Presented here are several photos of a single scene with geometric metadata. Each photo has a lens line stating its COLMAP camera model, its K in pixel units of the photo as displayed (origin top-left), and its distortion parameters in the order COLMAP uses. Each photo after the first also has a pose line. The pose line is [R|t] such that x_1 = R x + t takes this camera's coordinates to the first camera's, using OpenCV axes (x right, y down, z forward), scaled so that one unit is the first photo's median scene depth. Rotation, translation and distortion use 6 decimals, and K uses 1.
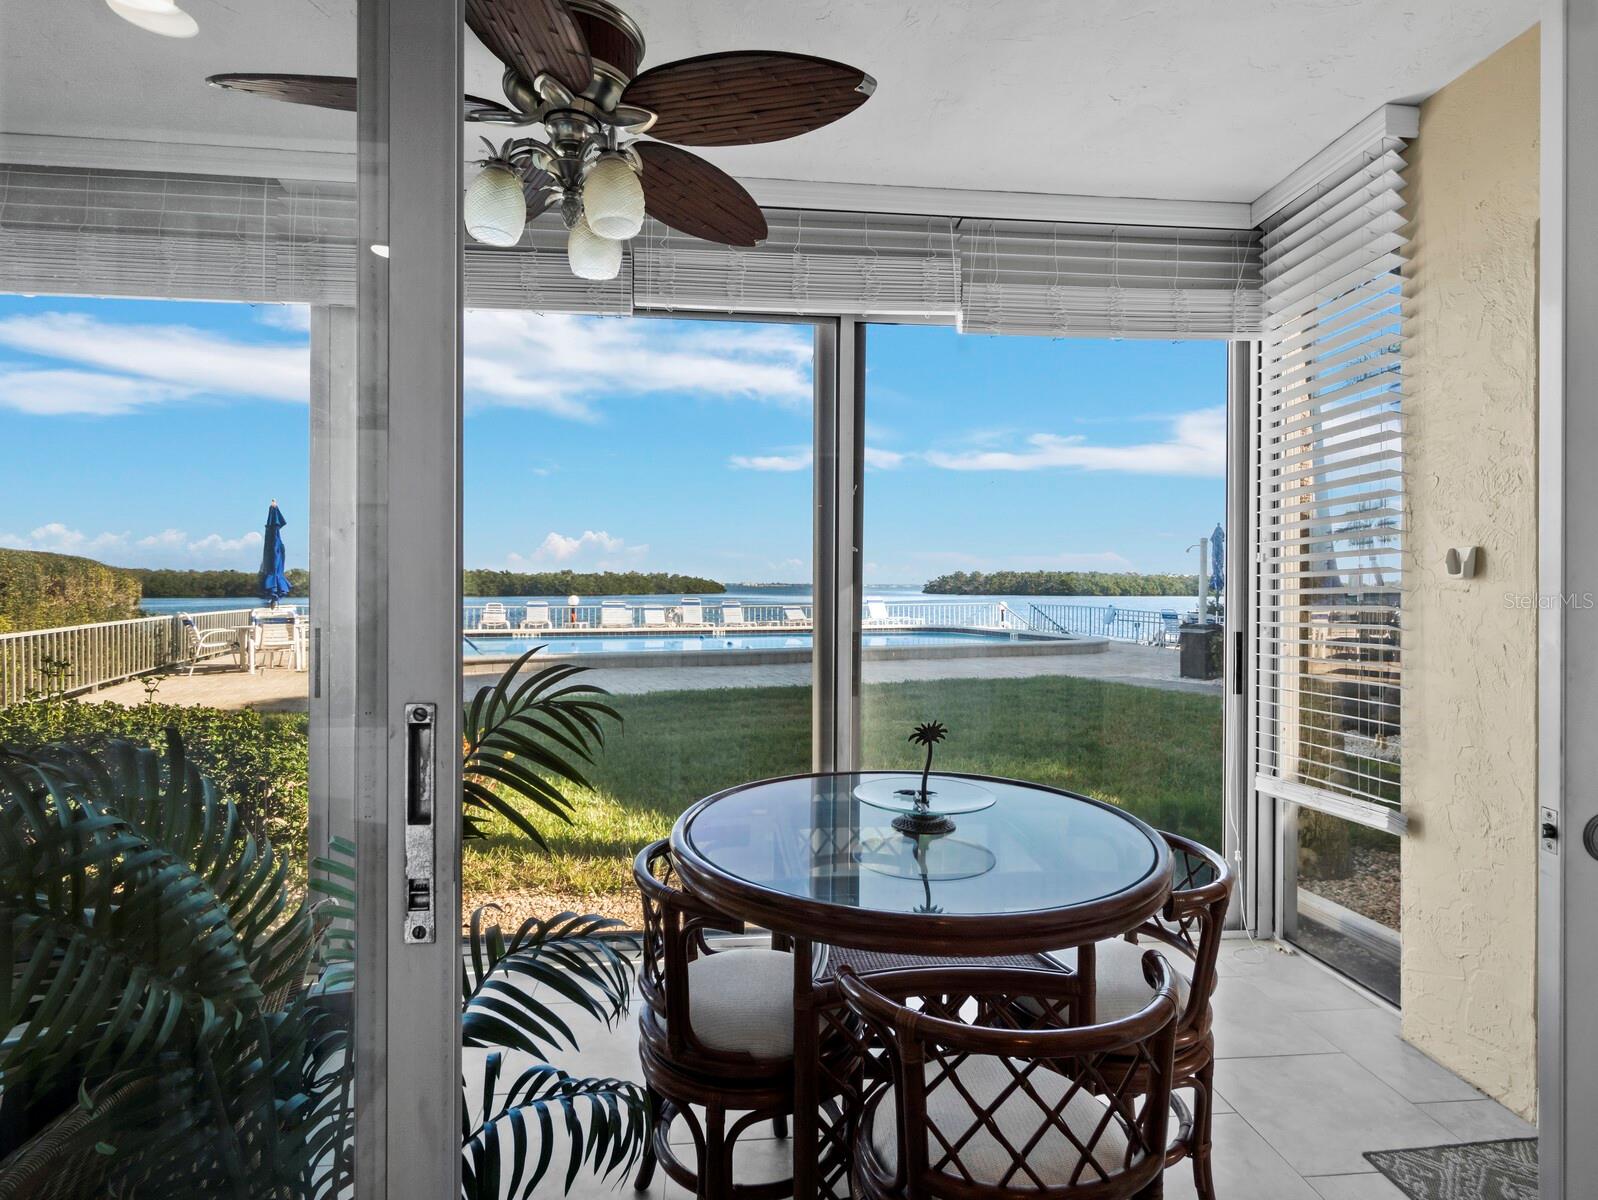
lens RADIAL K [[839.8, 0, 799.0], [0, 839.8, 600.0], [0, 0, 1]] dist [-0.000637, -0.000010]
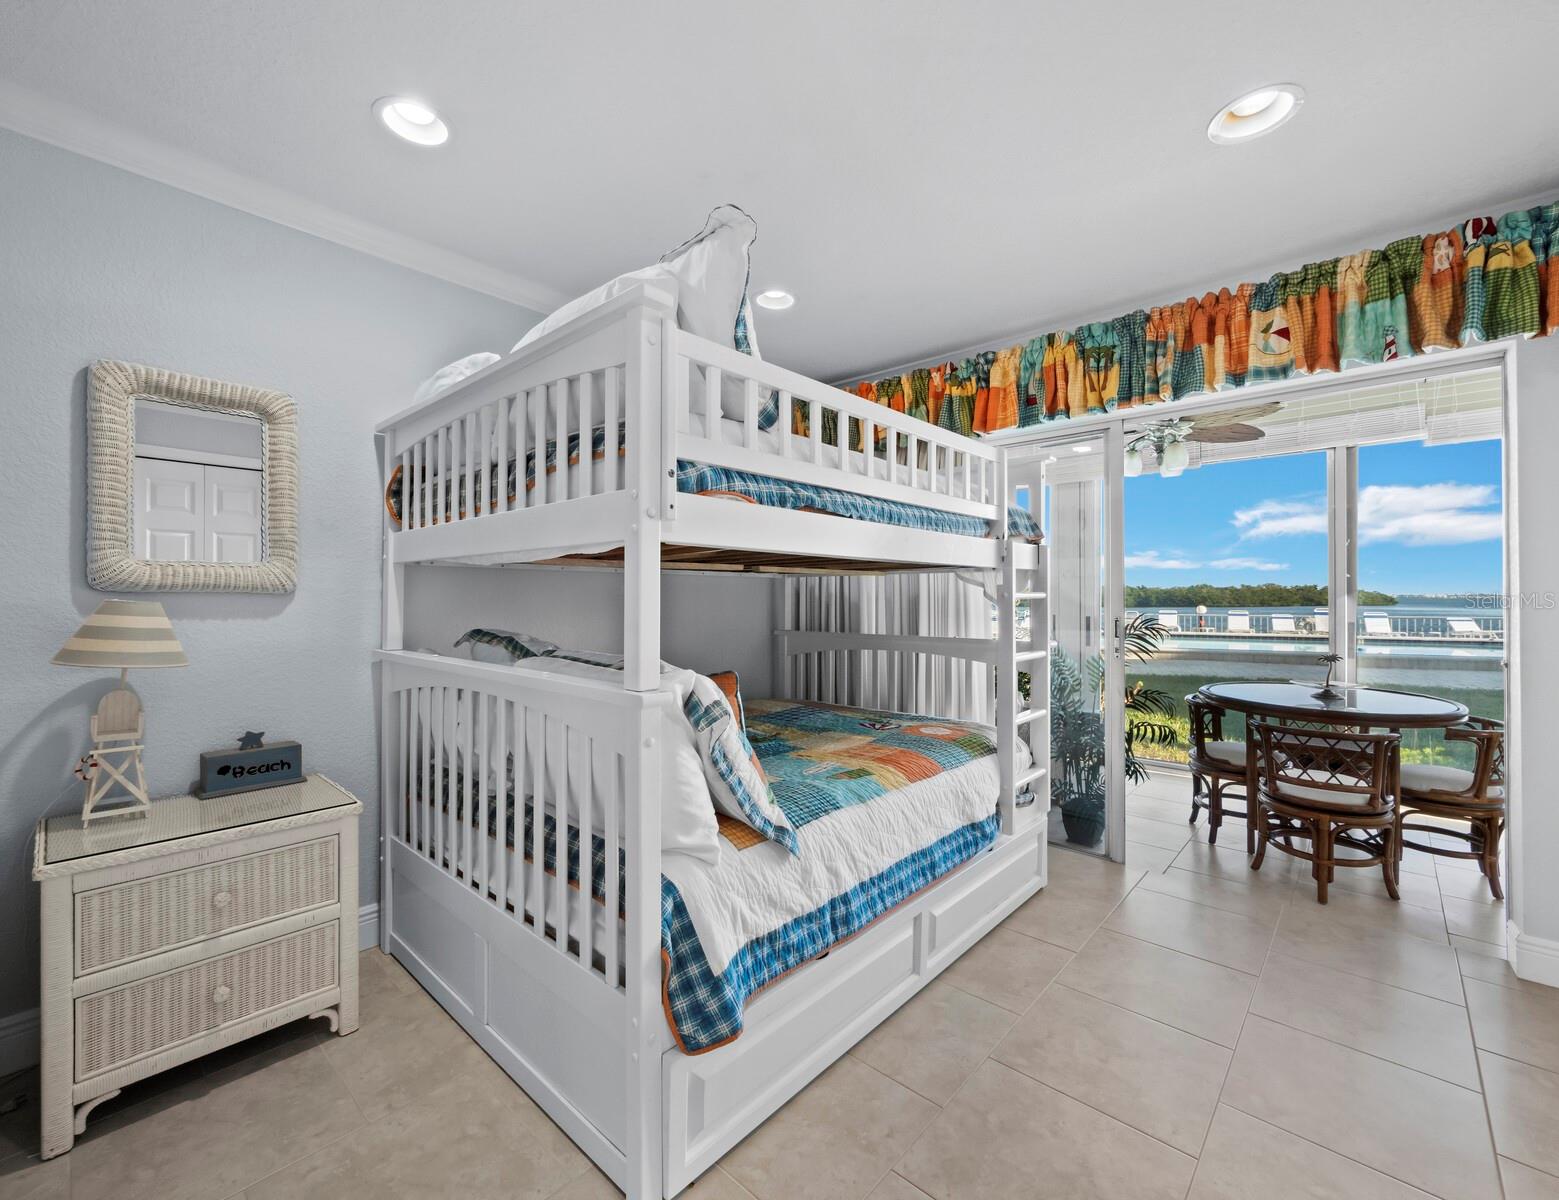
lens RADIAL K [[663.5, 0, 779.5], [0, 663.5, 600.0], [0, 0, 1]] dist [0.002387, 0.000327]
pose [[0.670208, -0.002094, -0.742170, 0.066963], [-0.008889, 0.999902, -0.010849, 0.004151], [0.742120, 0.013868, 0.670124, -0.186104]]
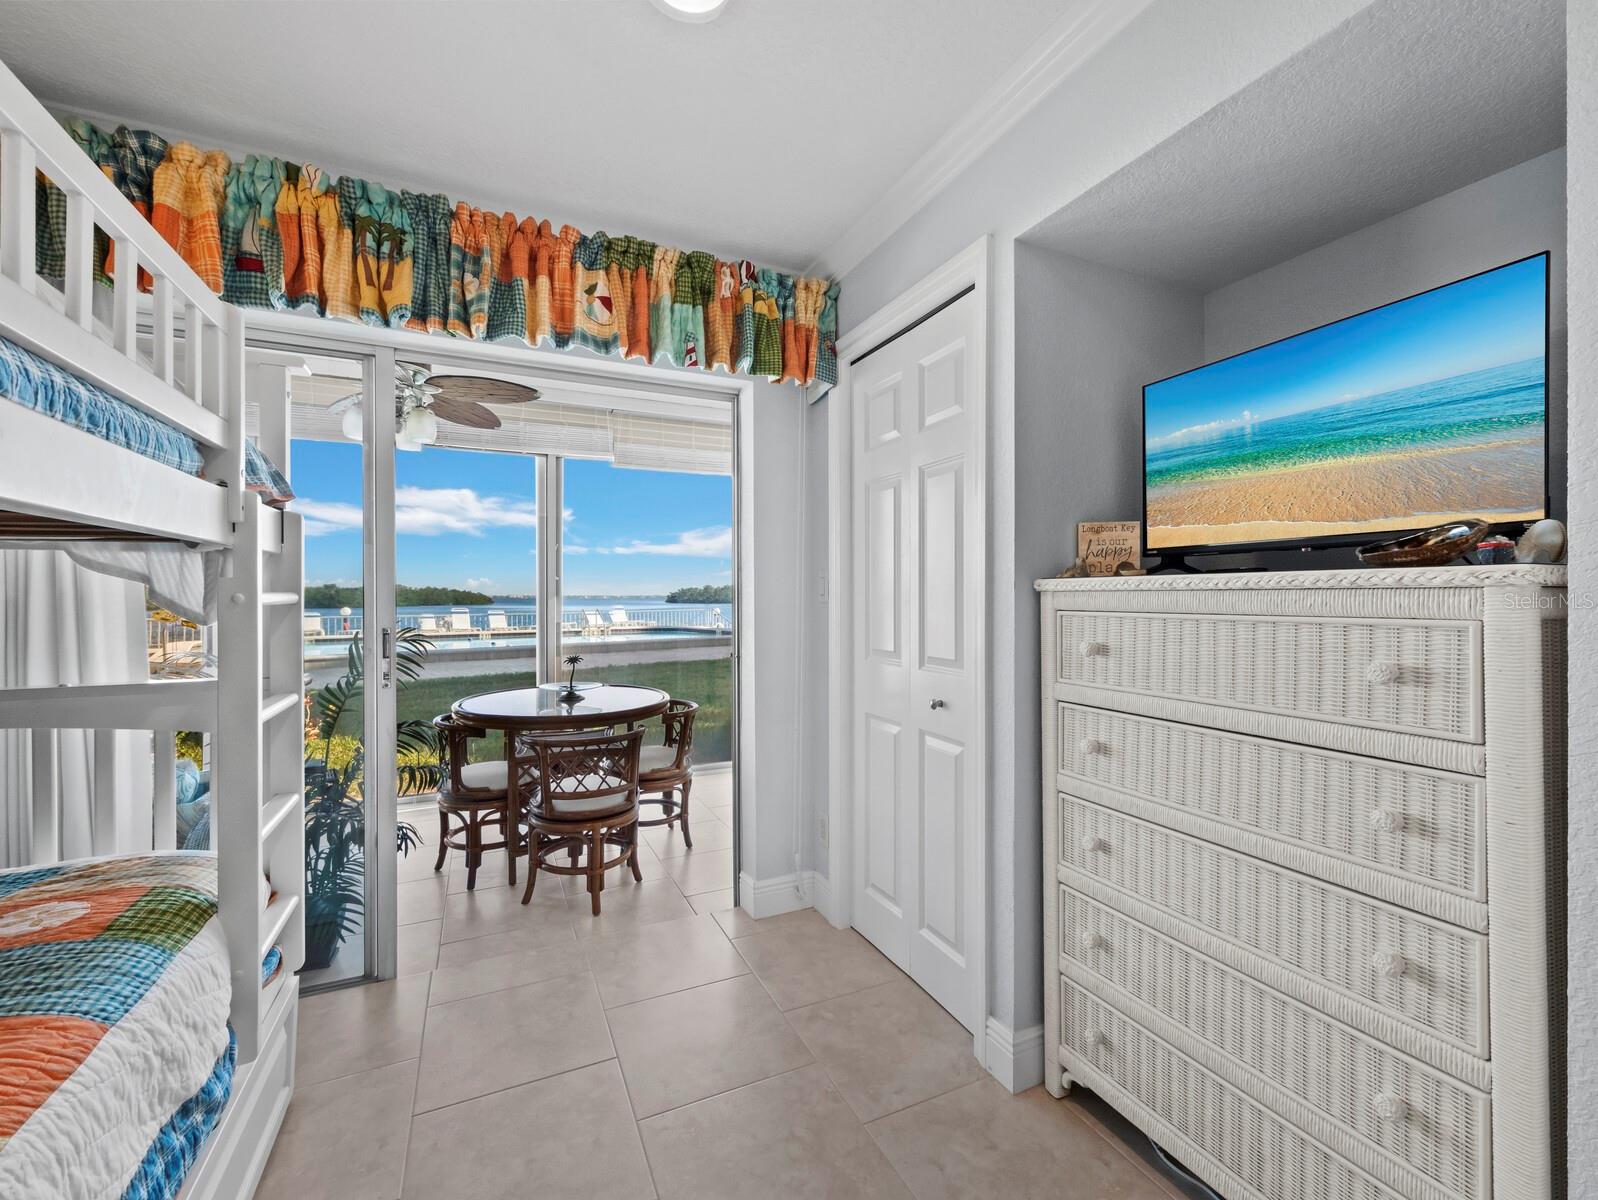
lens RADIAL K [[672.3, 0, 796.5], [0, 672.3, 598.0], [0, 0, 1]] dist [-0.002285, 0.000396]
pose [[0.943587, -0.007394, 0.331043, 0.016493], [0.012247, 0.999846, -0.012578, 0.002270], [-0.330899, 0.015923, 0.943532, -0.133546]]
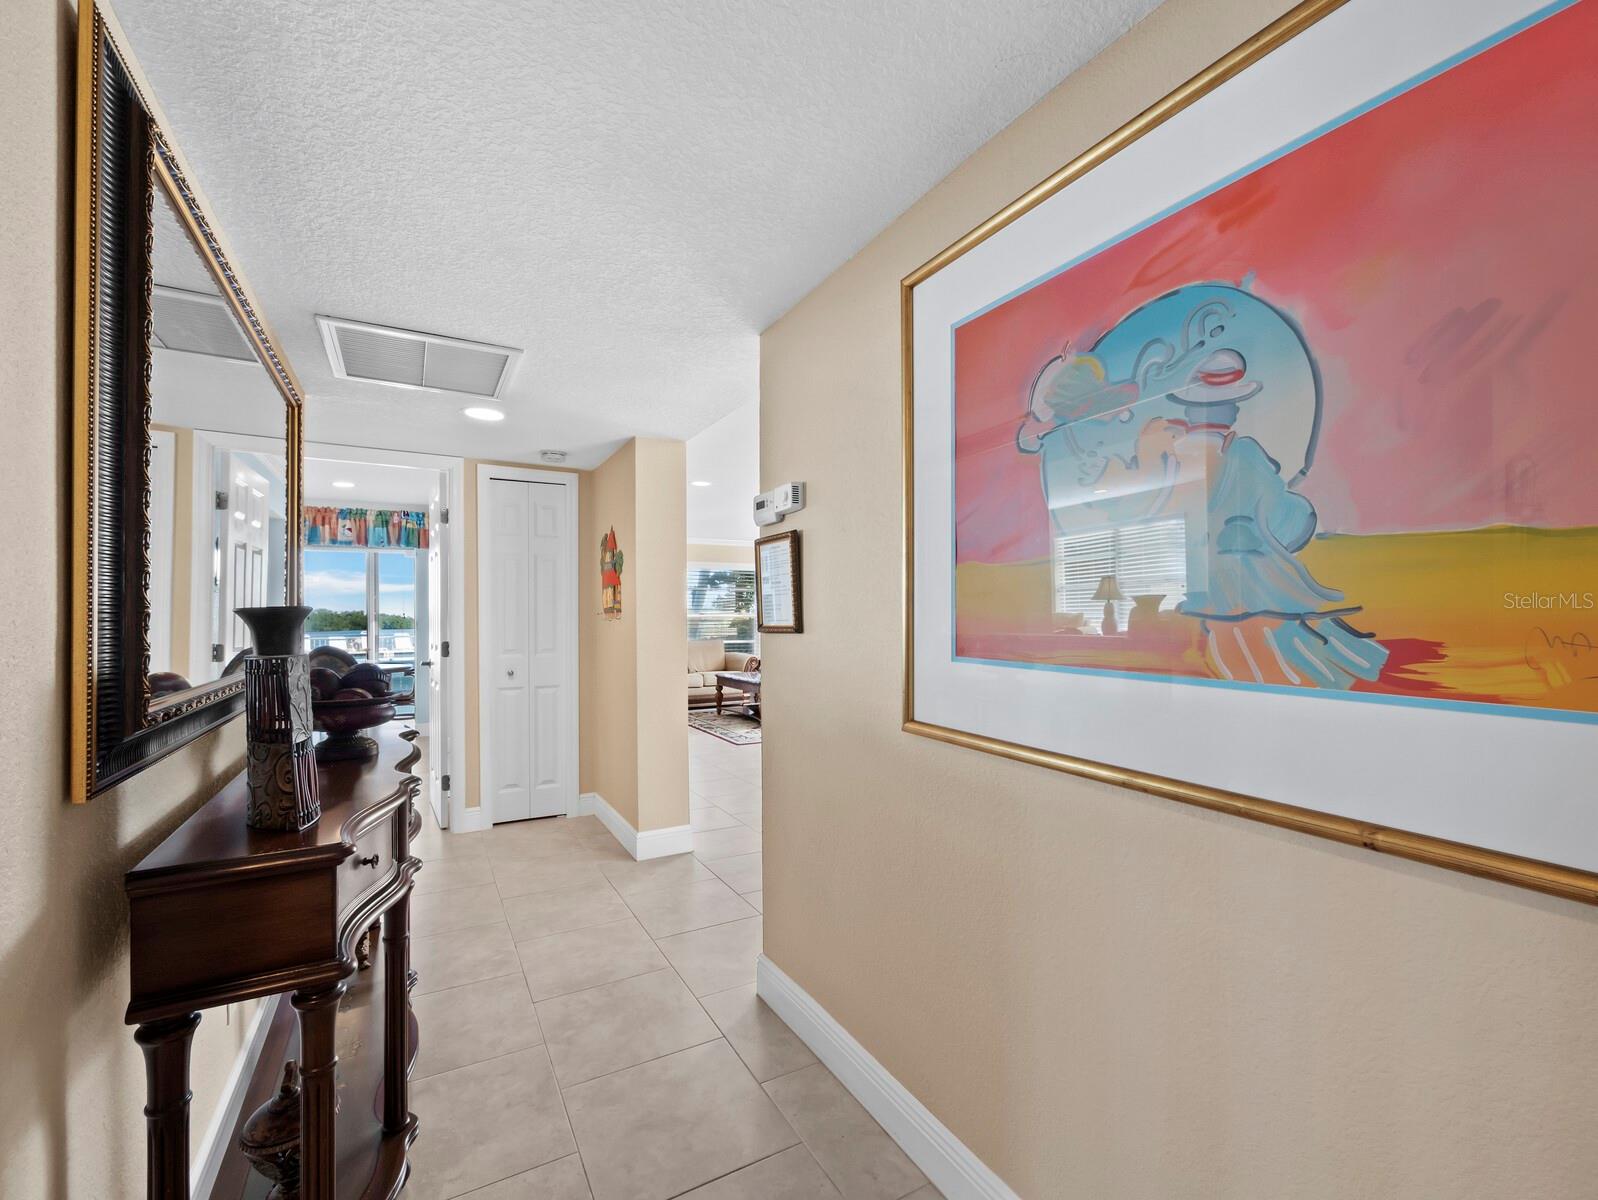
lens RADIAL K [[672.3, 0, 796.5], [0, 672.3, 598.0], [0, 0, 1]] dist [-0.002285, 0.000396]
pose [[0.914860, -0.002344, 0.403765, 0.127089], [0.021232, 0.998879, -0.042309, 0.009691], [-0.403213, 0.047279, 0.913884, -0.551877]]
